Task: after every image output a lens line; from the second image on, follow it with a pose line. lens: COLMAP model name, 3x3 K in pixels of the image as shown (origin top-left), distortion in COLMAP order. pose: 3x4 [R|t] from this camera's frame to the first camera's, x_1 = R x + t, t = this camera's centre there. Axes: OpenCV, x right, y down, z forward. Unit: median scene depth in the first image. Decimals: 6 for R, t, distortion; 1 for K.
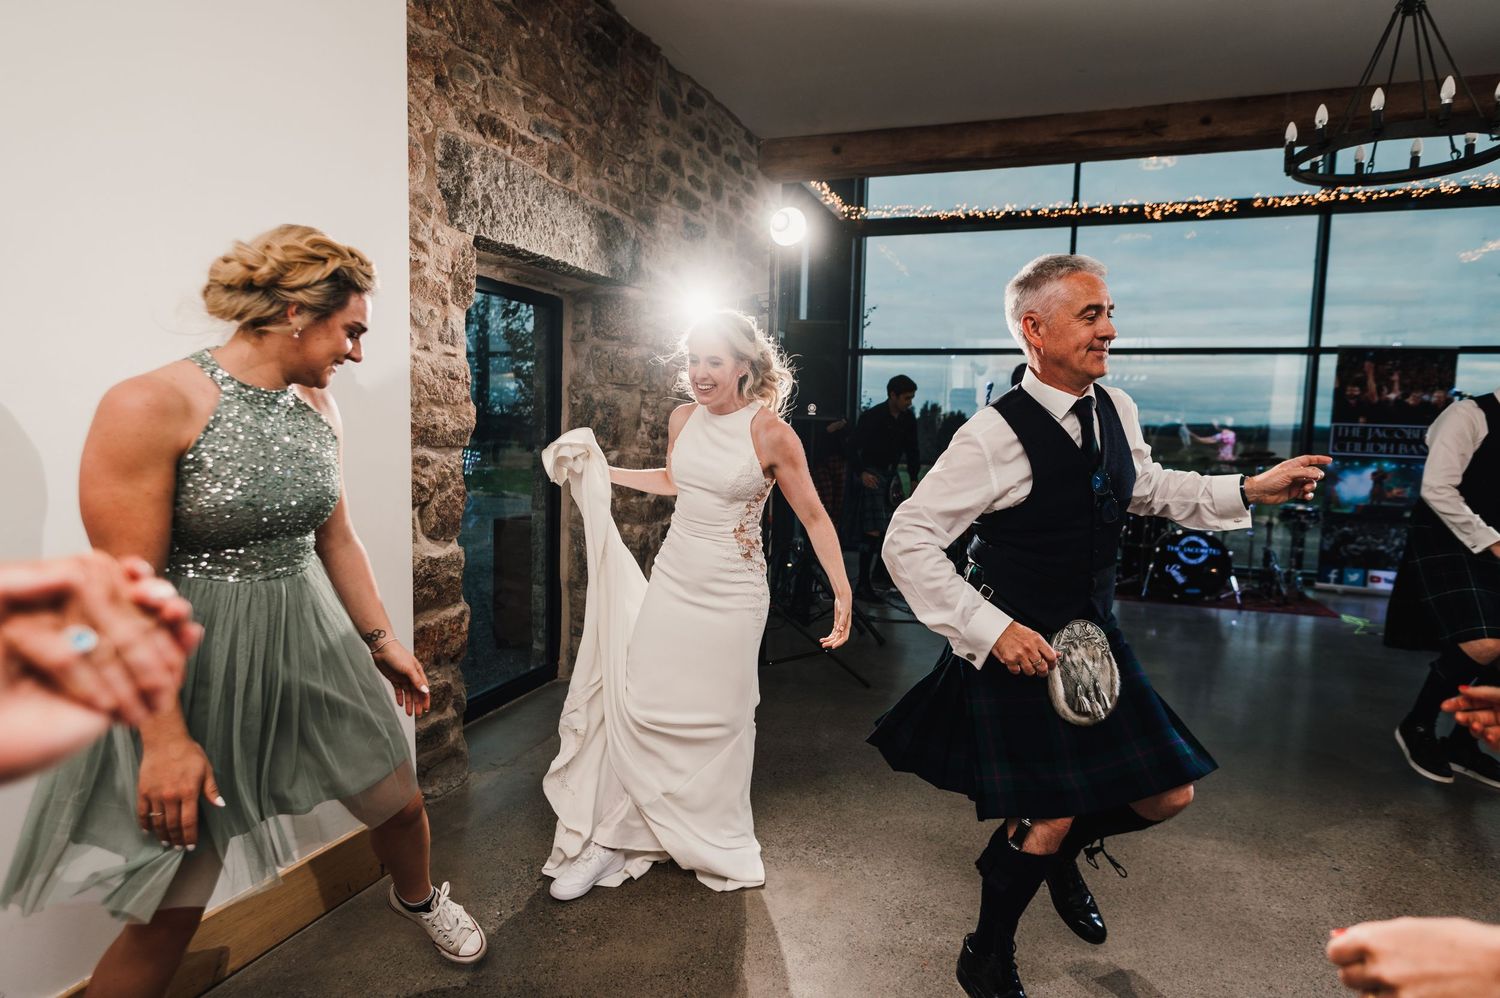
lens RADIAL K [[862.2, 0, 754.5], [0, 862.2, 496.6], [0, 0, 1]] dist [0.002903, 0.000148]
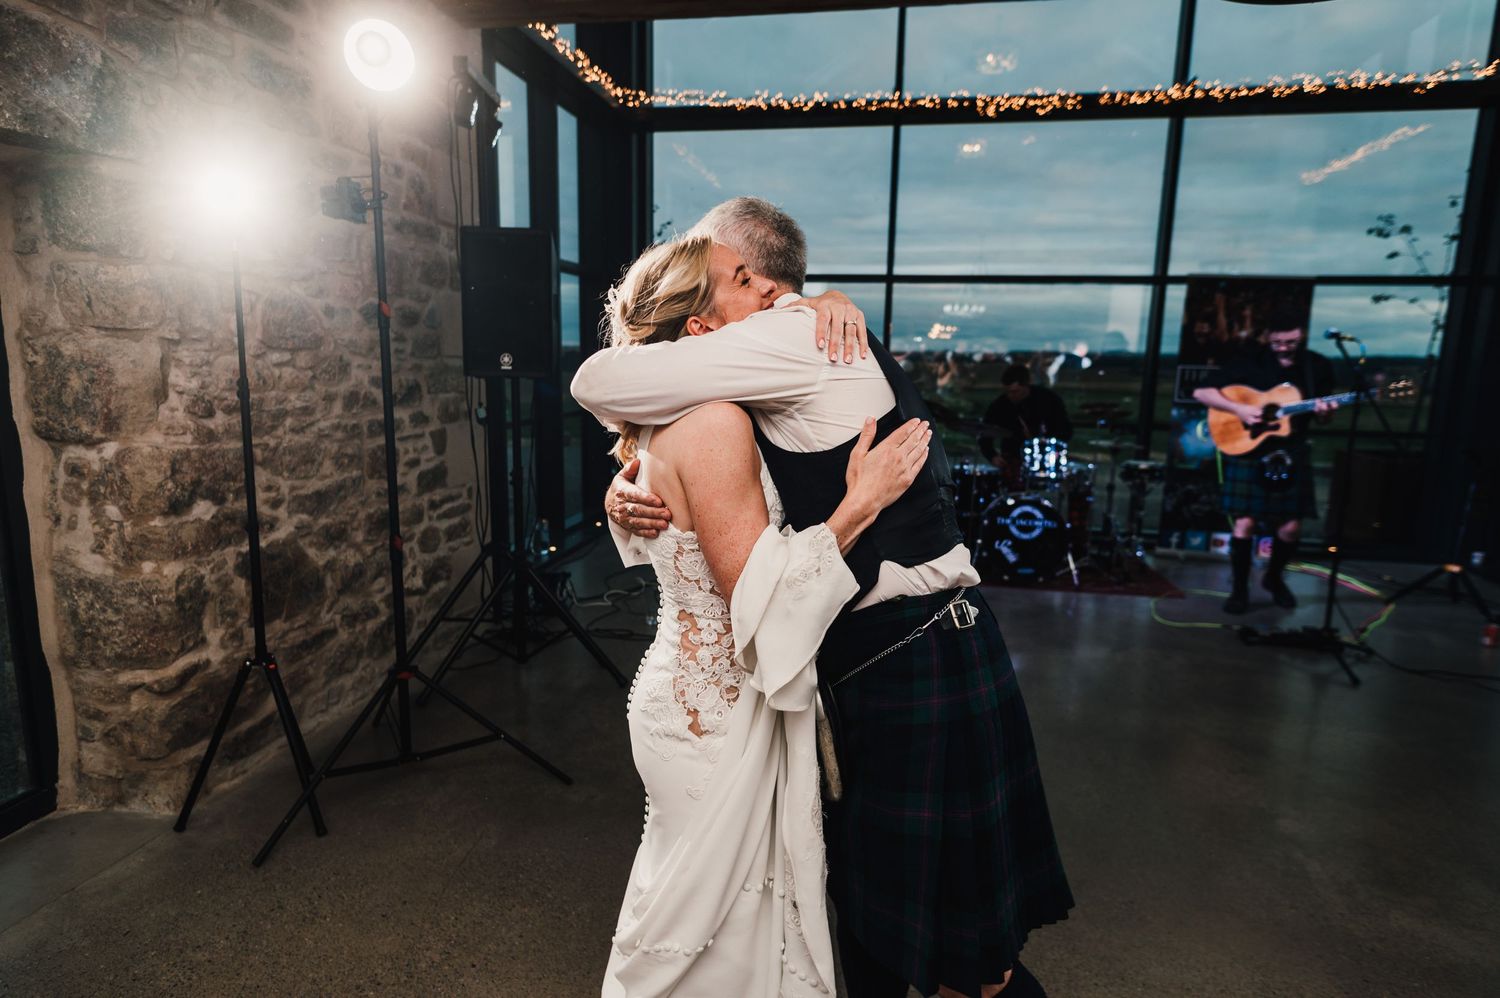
lens RADIAL K [[866.3, 0, 748.8], [0, 866.3, 506.1], [0, 0, 1]] dist [0.003566, 0.000321]
pose [[0.987656, -0.032345, 0.153259, 0.172062], [0.018207, 0.995521, 0.092767, -0.054543], [-0.155574, -0.088832, 0.983822, 0.325883]]
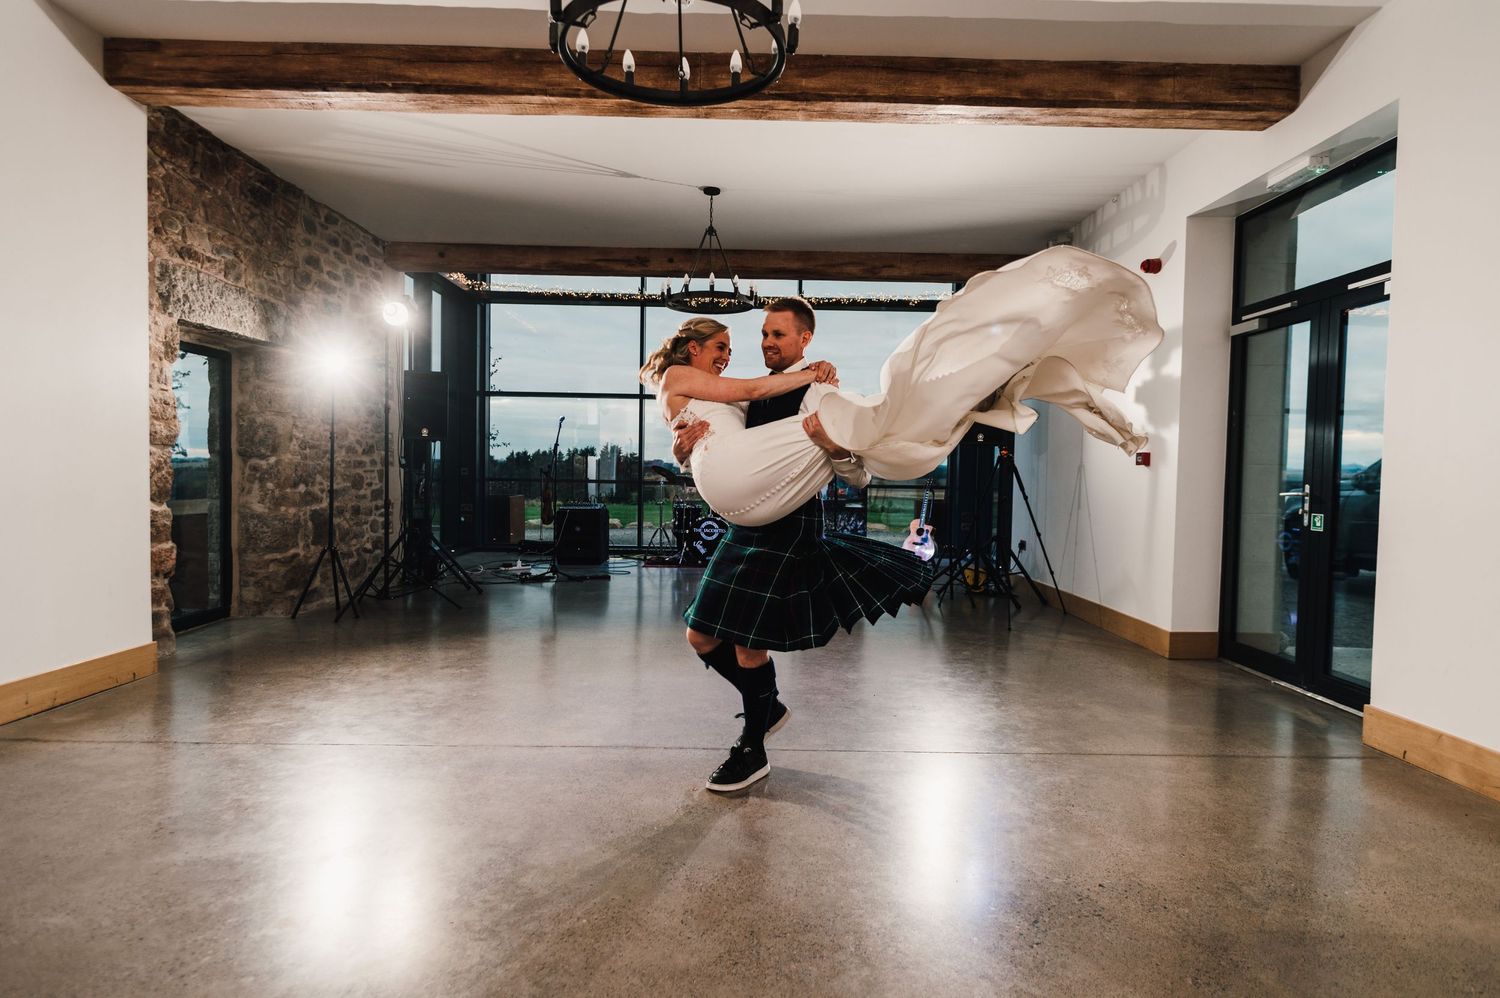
lens RADIAL K [[863.7, 0, 749.2], [0, 863.7, 500.9], [0, 0, 1]] dist [0.004513, 0.000082]
pose [[0.937765, -0.021459, 0.346607, 0.083334], [0.036667, 0.998628, -0.037379, 0.103243], [-0.345329, 0.047762, 0.937266, -0.637186]]
